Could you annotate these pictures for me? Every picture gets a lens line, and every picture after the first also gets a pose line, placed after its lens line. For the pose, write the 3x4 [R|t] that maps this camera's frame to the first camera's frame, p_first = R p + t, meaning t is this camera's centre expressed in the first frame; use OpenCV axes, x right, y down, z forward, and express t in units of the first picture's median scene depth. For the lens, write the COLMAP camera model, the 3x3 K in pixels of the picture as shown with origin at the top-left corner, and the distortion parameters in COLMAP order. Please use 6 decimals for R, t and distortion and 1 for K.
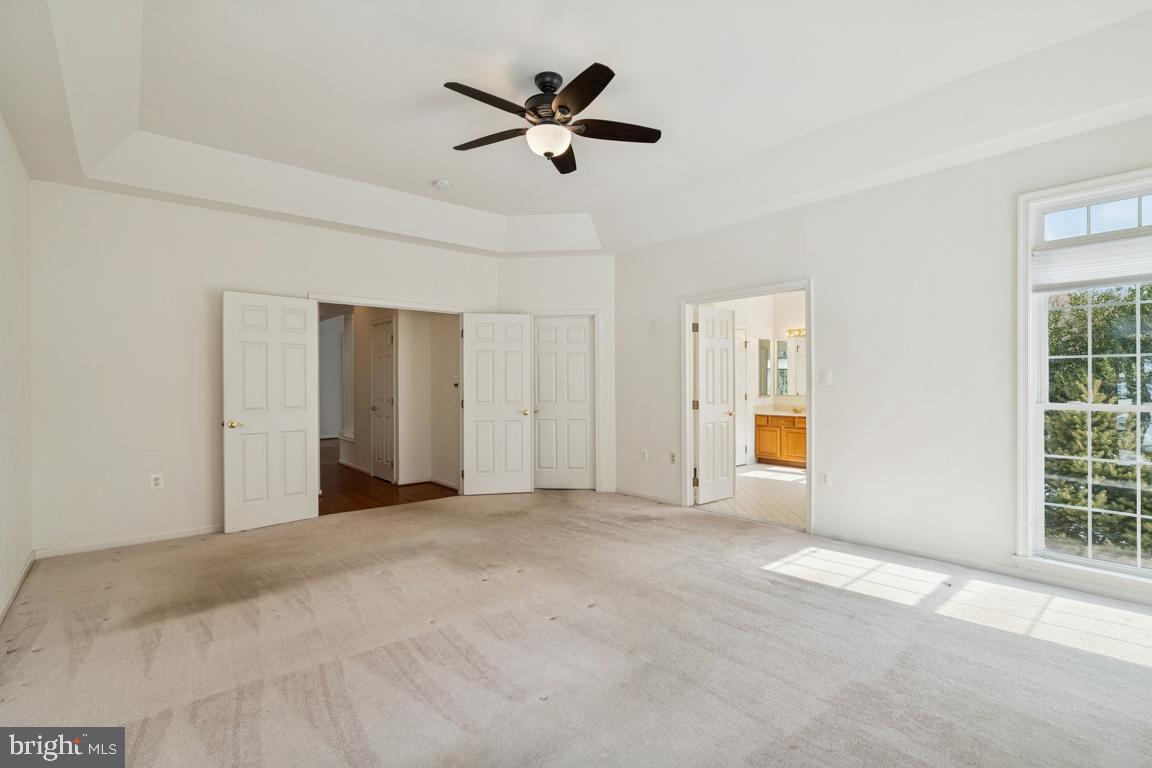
lens RADIAL K [[535.4, 0, 575.2], [0, 535.4, 383.1], [0, 0, 1]] dist [-0.014329, 0.001492]
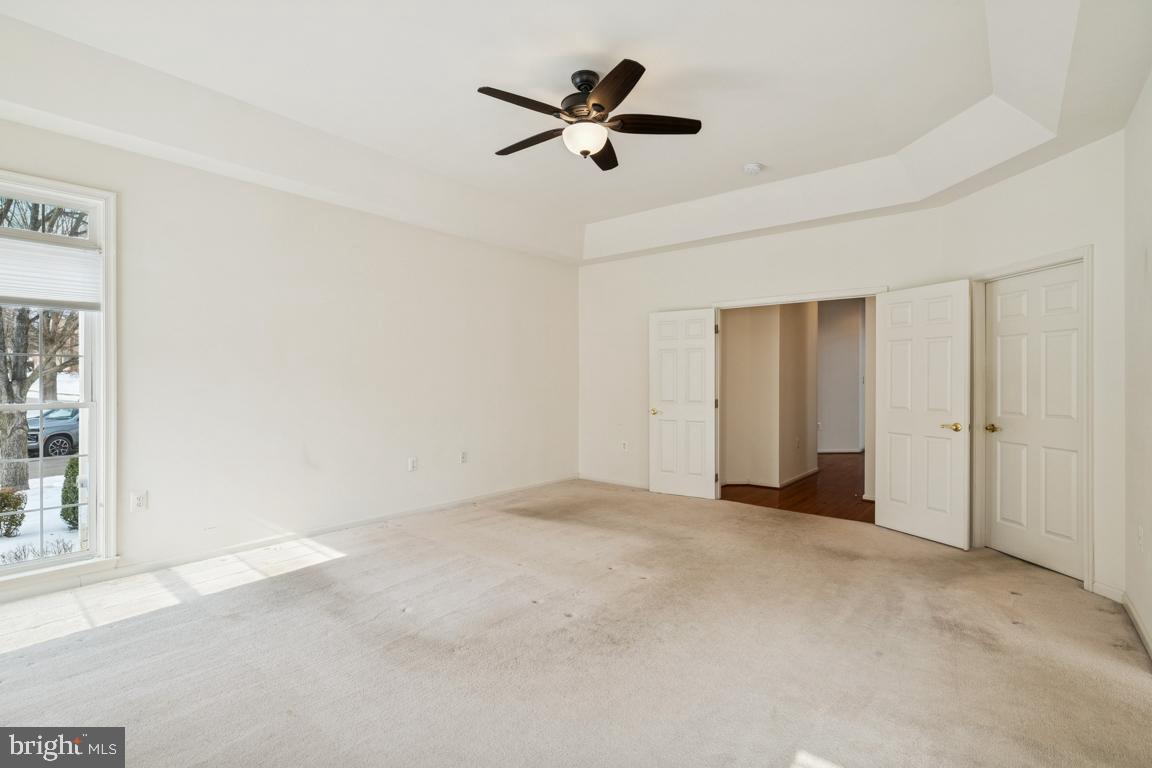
lens RADIAL K [[535.4, 0, 576.9], [0, 535.4, 378.4], [0, 0, 1]] dist [-0.014329, 0.001492]
pose [[0.176087, 0.000339, -0.984374, 0.625970], [-0.004888, 0.999988, -0.000530, -0.004294], [0.984362, 0.004905, 0.176087, 0.545819]]
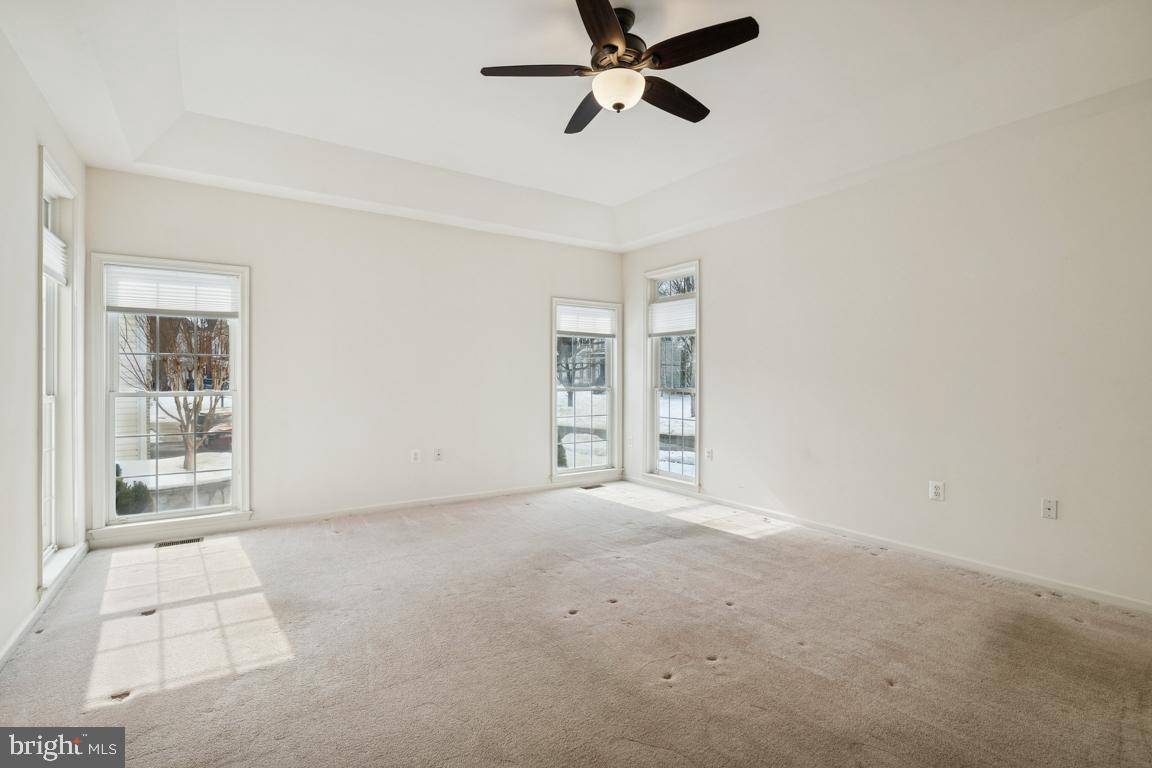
lens RADIAL K [[535.4, 0, 577.5], [0, 535.4, 383.6], [0, 0, 1]] dist [-0.014329, 0.001492]
pose [[-0.993890, -0.007280, 0.110136, -0.054462], [-0.006475, 0.999950, 0.007670, 0.011364], [-0.110187, 0.006910, -0.993887, 1.235700]]
